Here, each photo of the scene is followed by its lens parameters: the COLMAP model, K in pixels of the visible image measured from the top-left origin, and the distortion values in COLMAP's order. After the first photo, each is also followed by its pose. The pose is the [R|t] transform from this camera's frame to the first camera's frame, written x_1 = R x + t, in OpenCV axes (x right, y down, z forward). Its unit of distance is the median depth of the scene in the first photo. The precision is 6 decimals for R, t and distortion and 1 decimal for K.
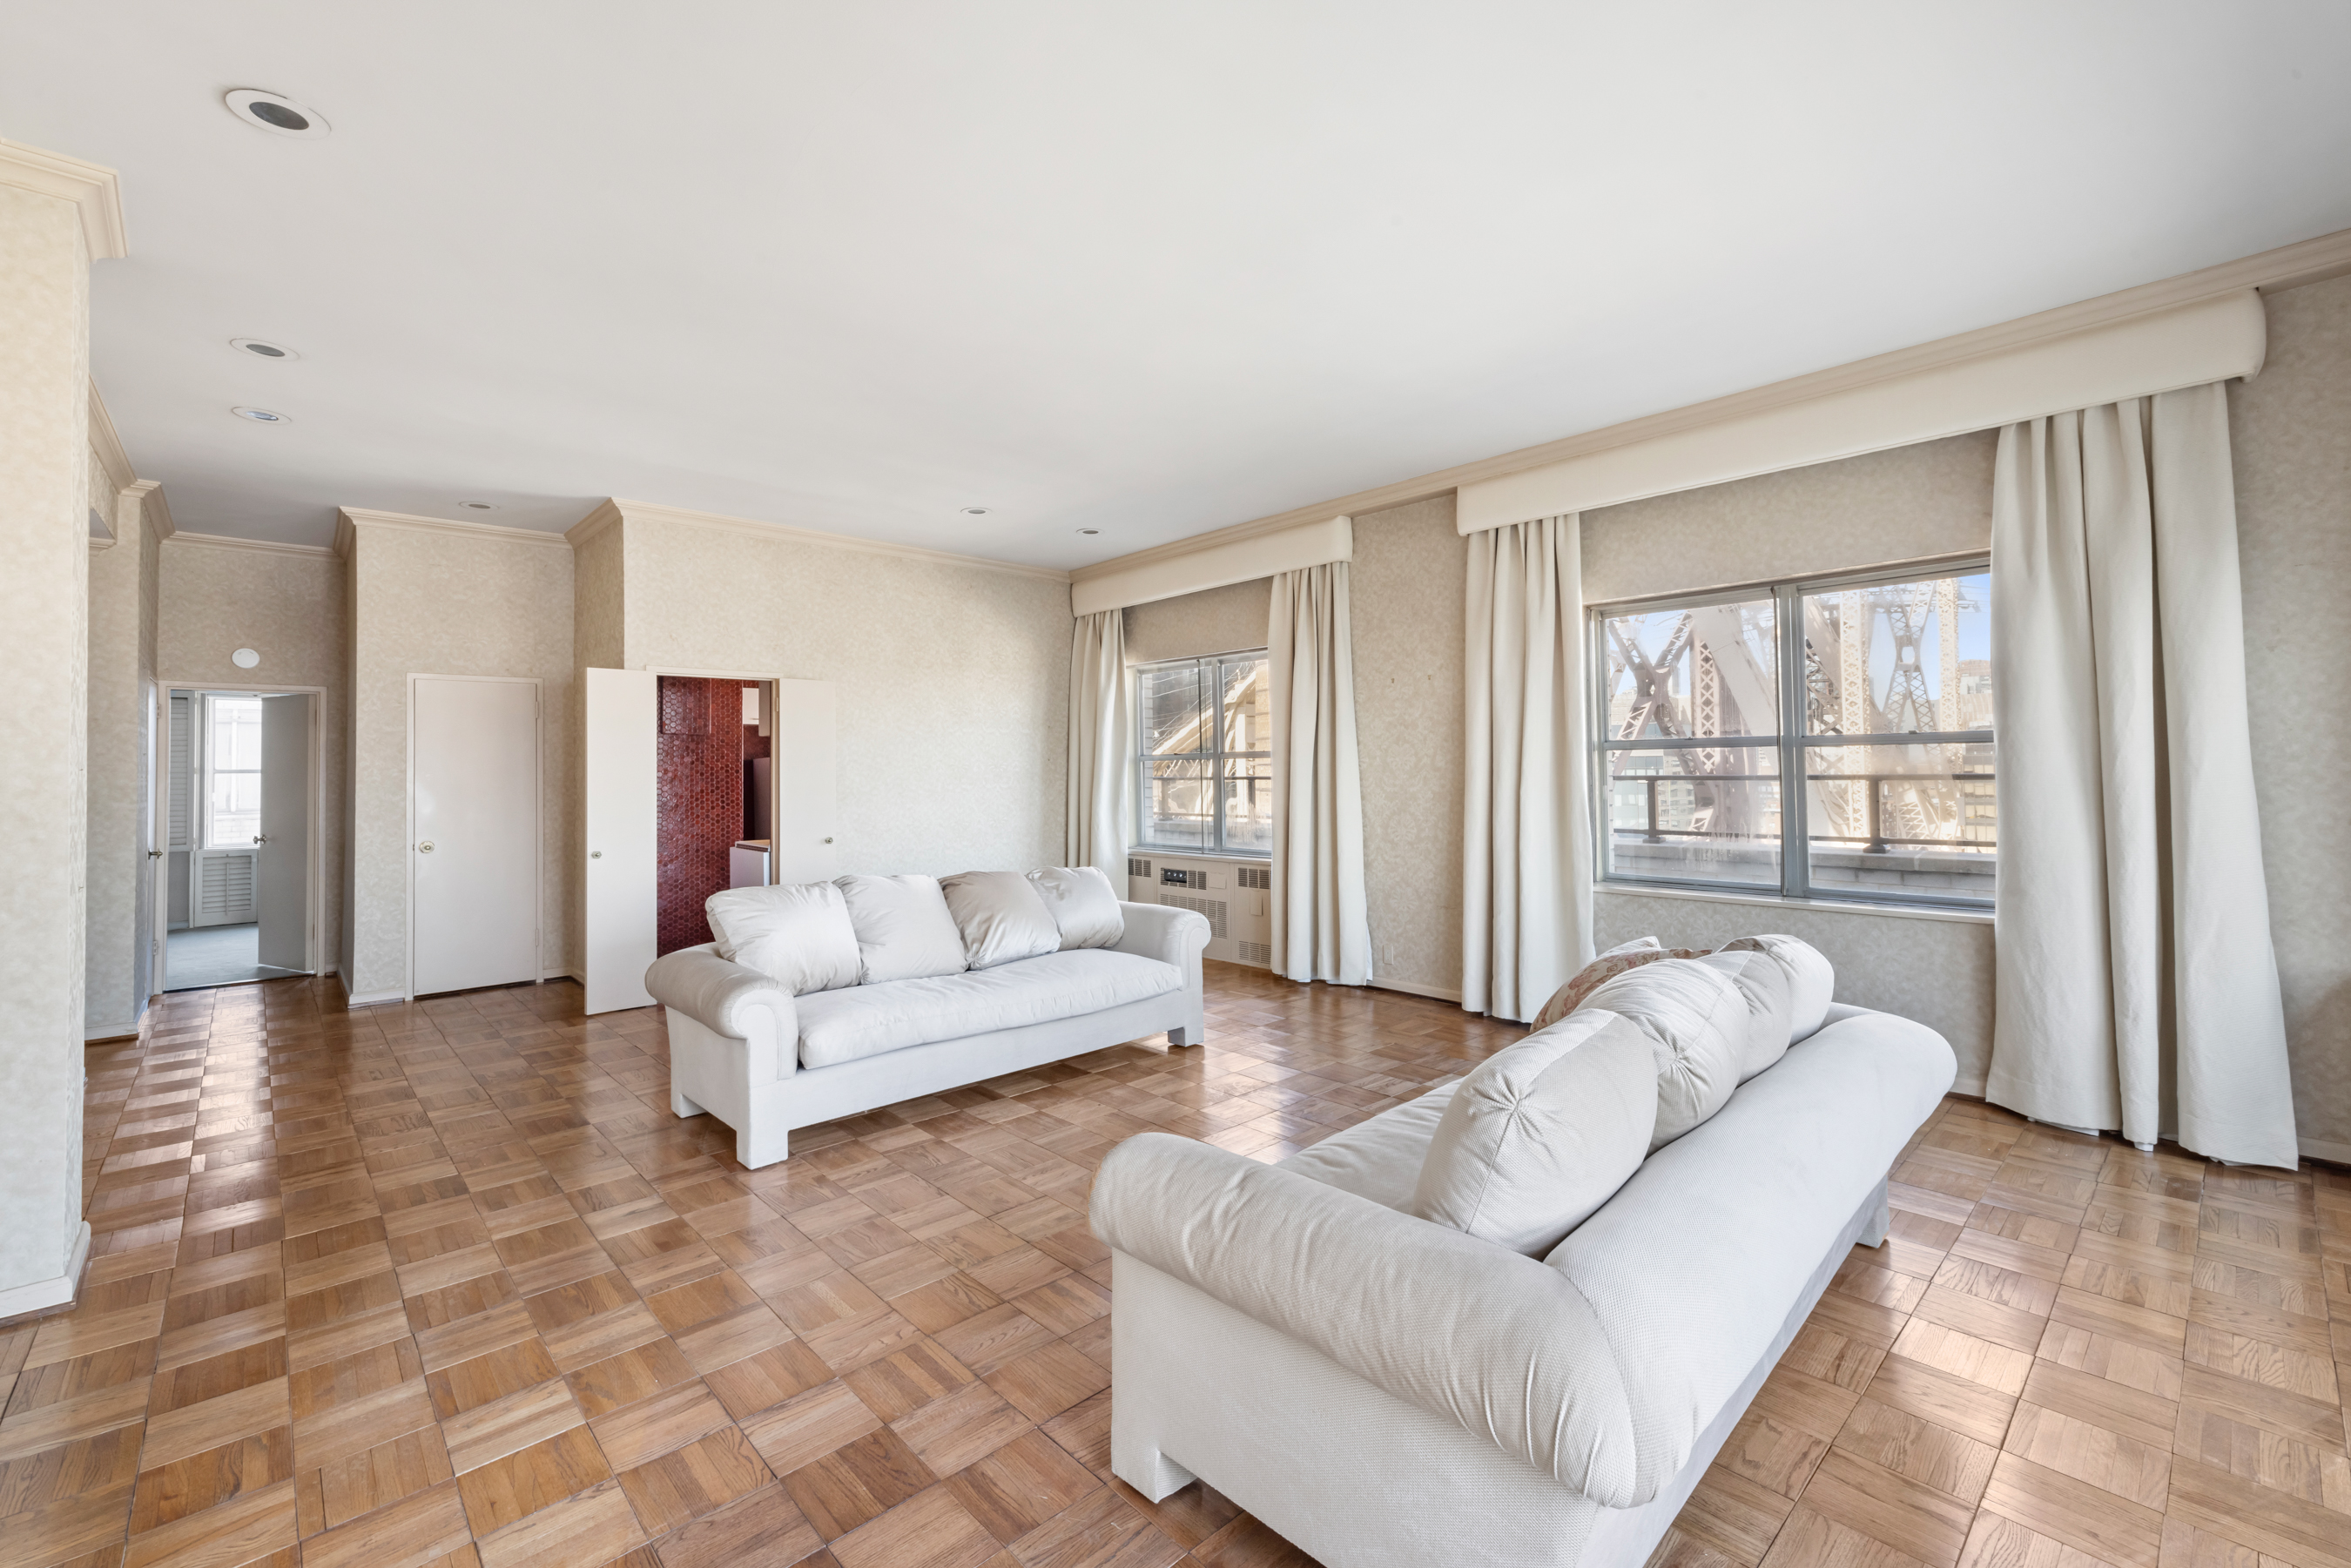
lens RADIAL K [[985.5, 0, 1151.9], [0, 985.5, 759.5], [0, 0, 1]] dist [0.019201, -0.000185]
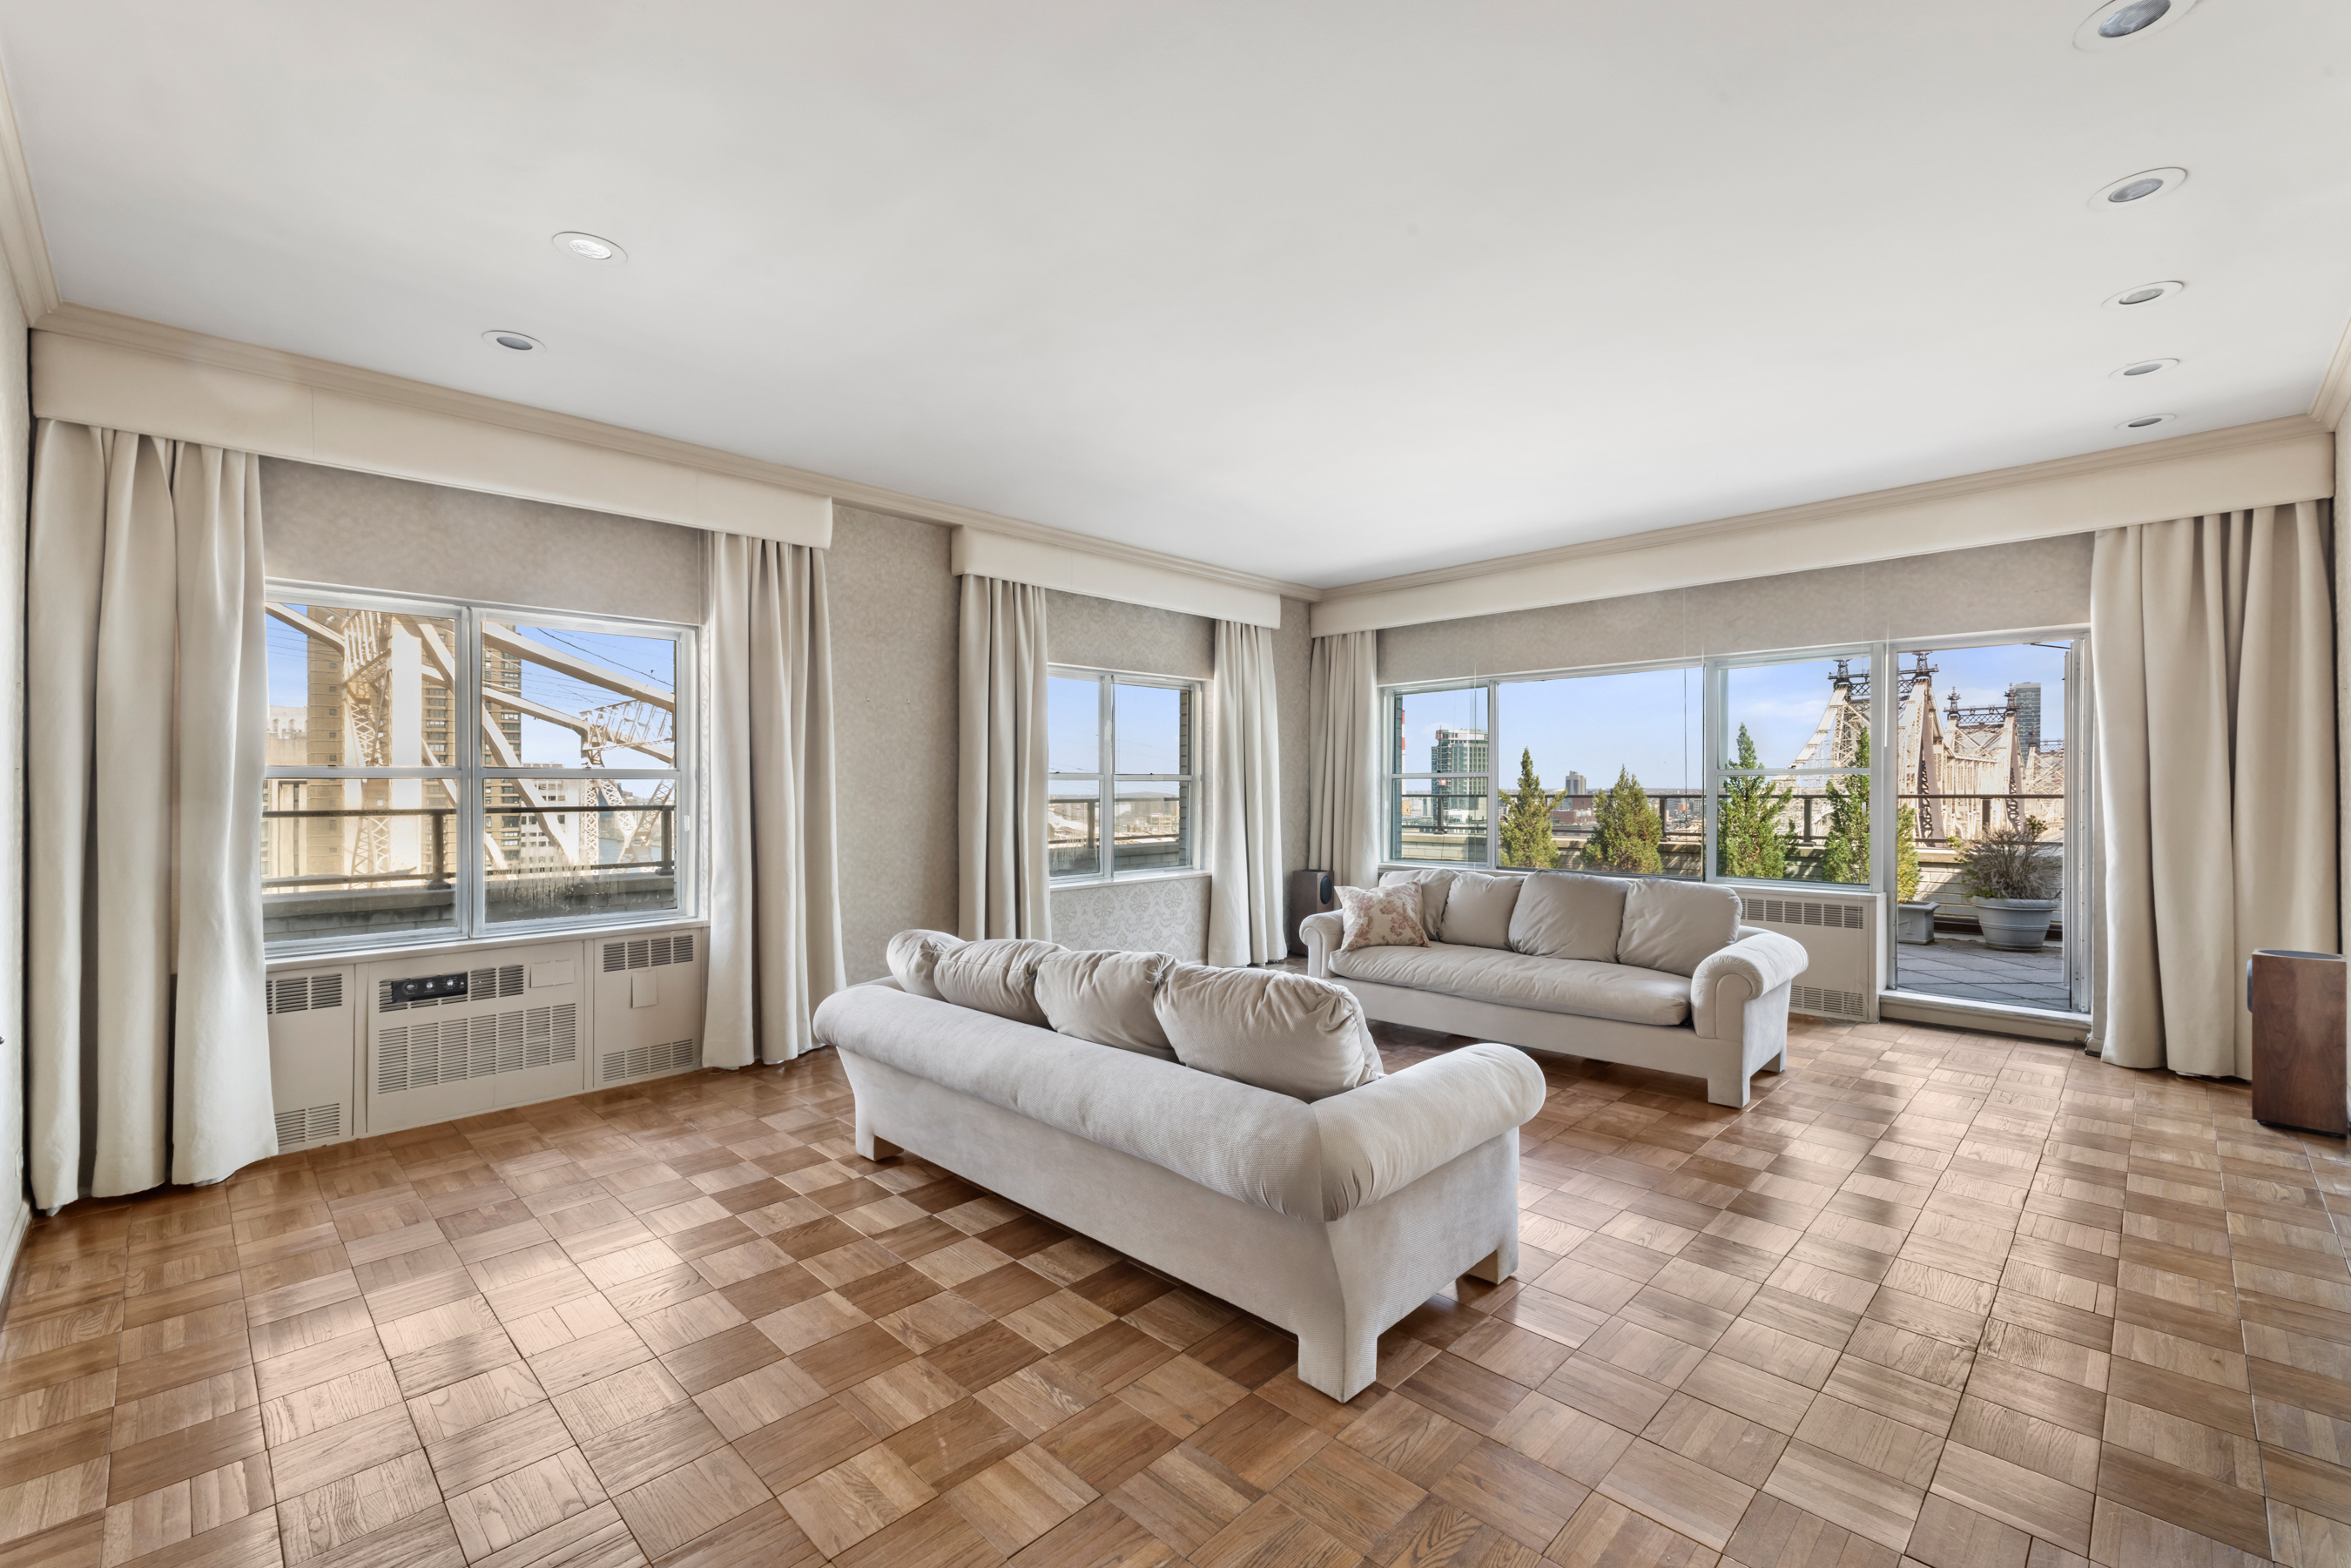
lens RADIAL K [[992.6, 0, 1175.5], [0, 992.6, 784.0], [0, 0, 1]] dist [0.021100, -0.000021]
pose [[-0.062108, 0.017175, 0.997922, -0.620302], [0.002974, 0.999851, -0.017023, 0.016420], [-0.998065, 0.001910, -0.062149, 0.678695]]
